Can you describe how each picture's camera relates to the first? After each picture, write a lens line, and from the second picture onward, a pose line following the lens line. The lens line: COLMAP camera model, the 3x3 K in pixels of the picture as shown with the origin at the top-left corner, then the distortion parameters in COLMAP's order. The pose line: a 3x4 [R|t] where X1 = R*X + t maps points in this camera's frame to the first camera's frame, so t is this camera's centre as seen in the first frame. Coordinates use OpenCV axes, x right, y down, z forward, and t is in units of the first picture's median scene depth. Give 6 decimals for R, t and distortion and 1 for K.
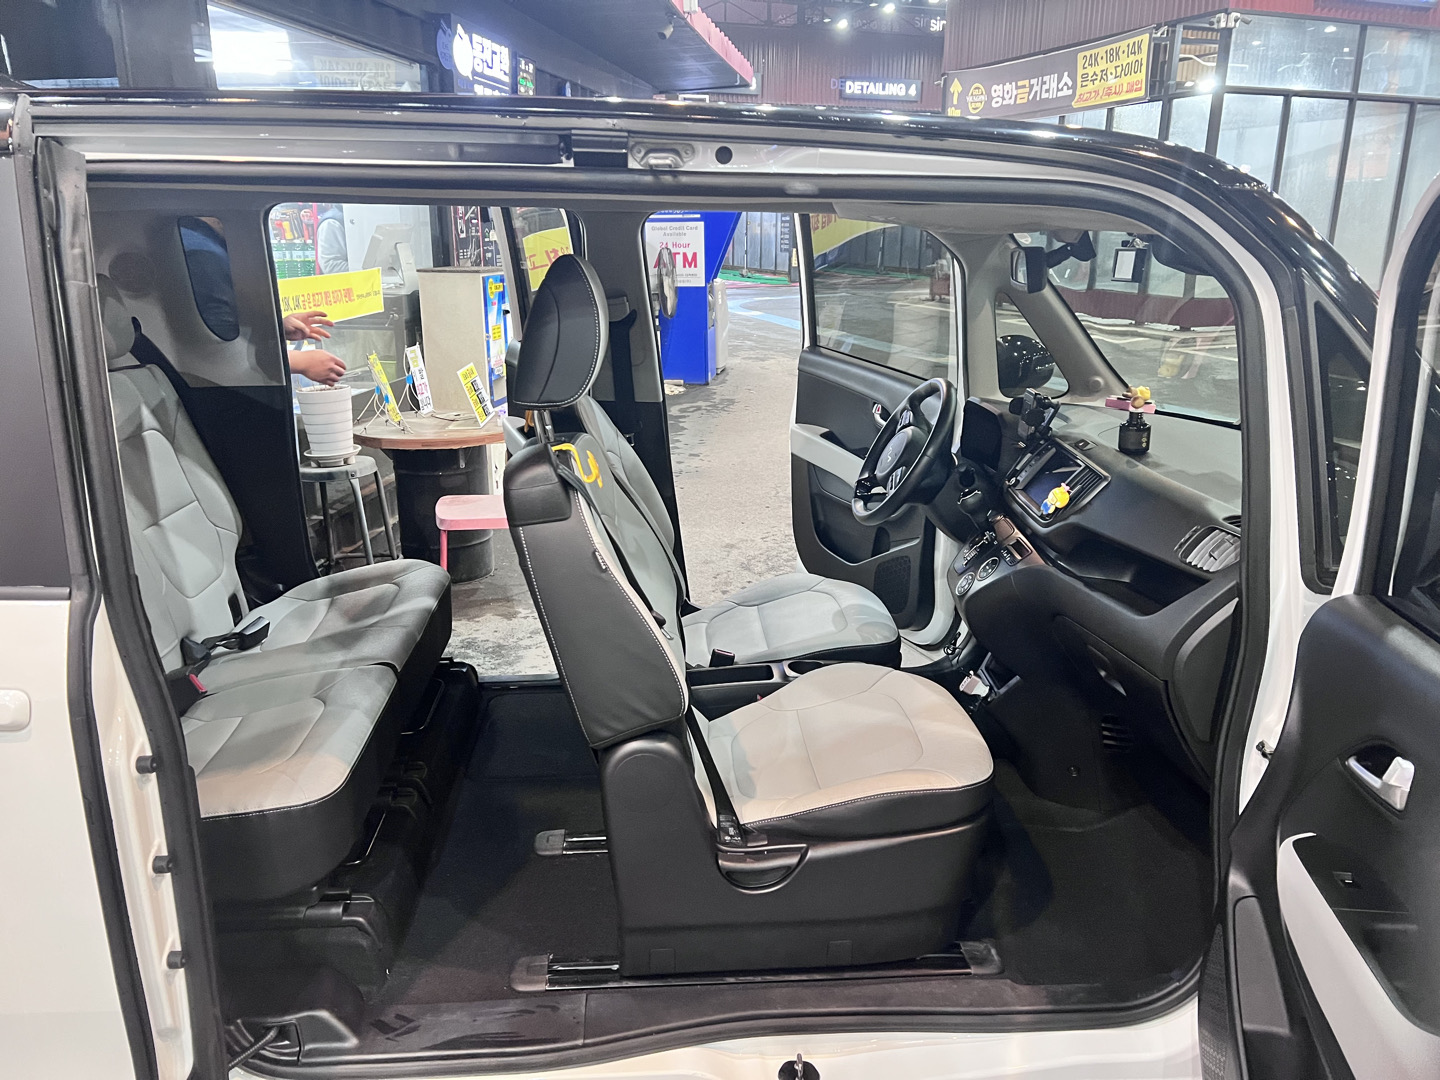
lens RADIAL K [[1069.7, 0, 670.7], [0, 1069.7, 544.9], [0, 0, 1]] dist [-0.004037, -0.007193]
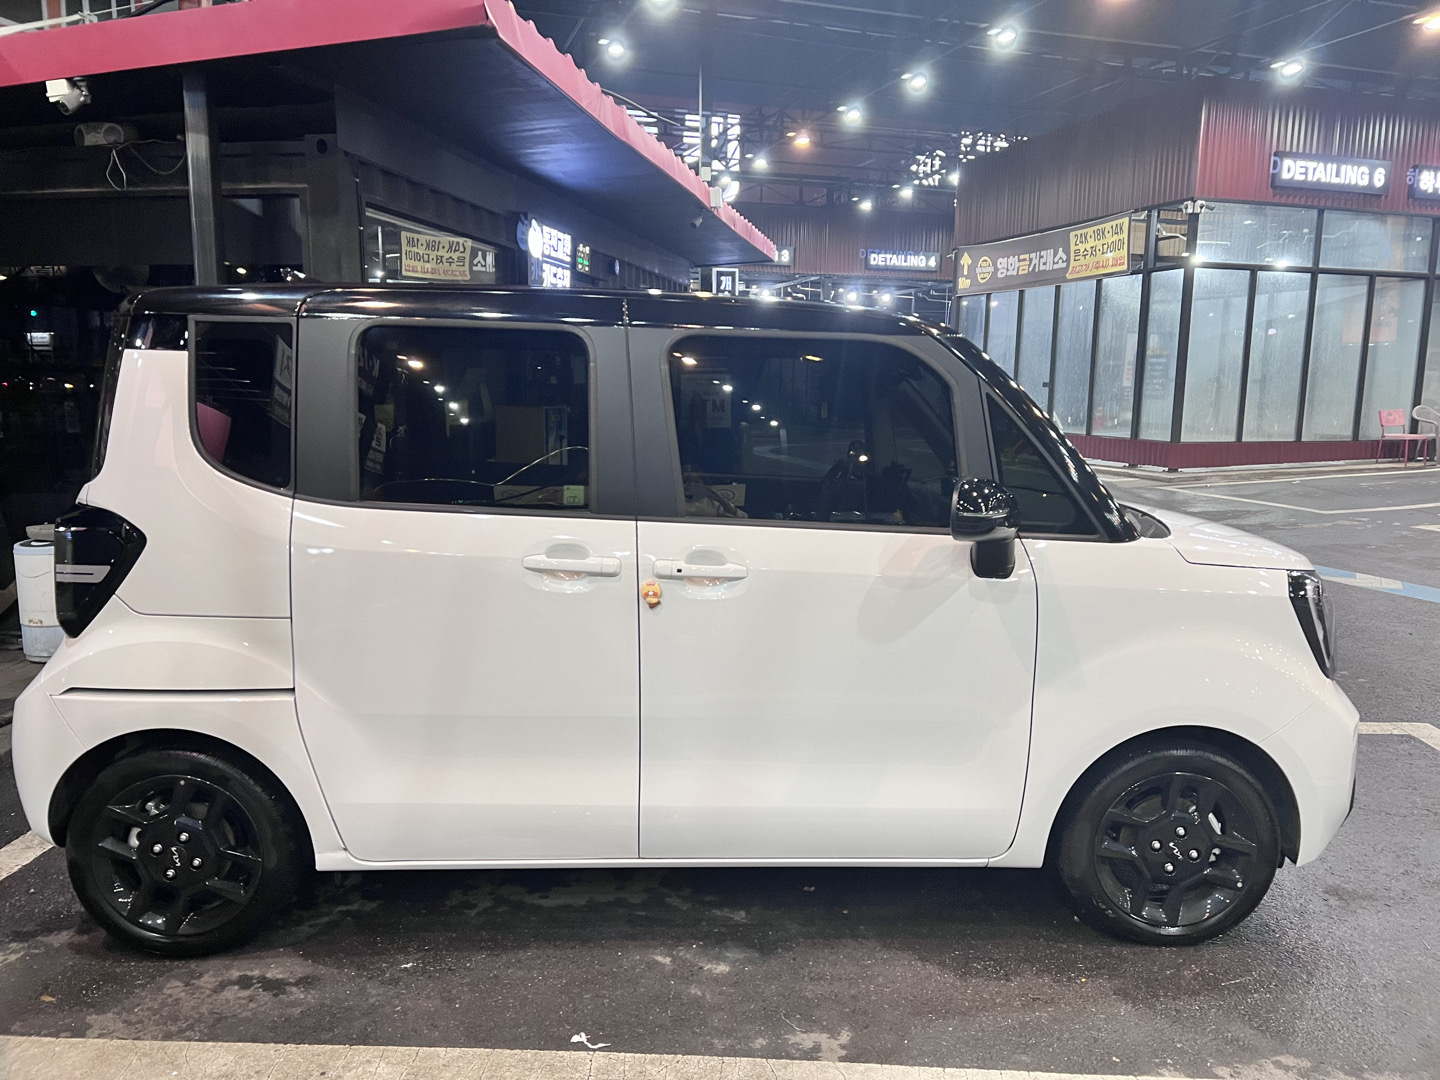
lens RADIAL K [[1099.0, 0, 720.0], [0, 1099.0, 540.0], [0, 0, 1]] dist [0.000931, -0.000206]
pose [[0.999965, 0.008225, -0.001615, 0.014755], [-0.008373, 0.989021, -0.147535, 0.039826], [0.000383, 0.147543, 0.989056, -0.112469]]
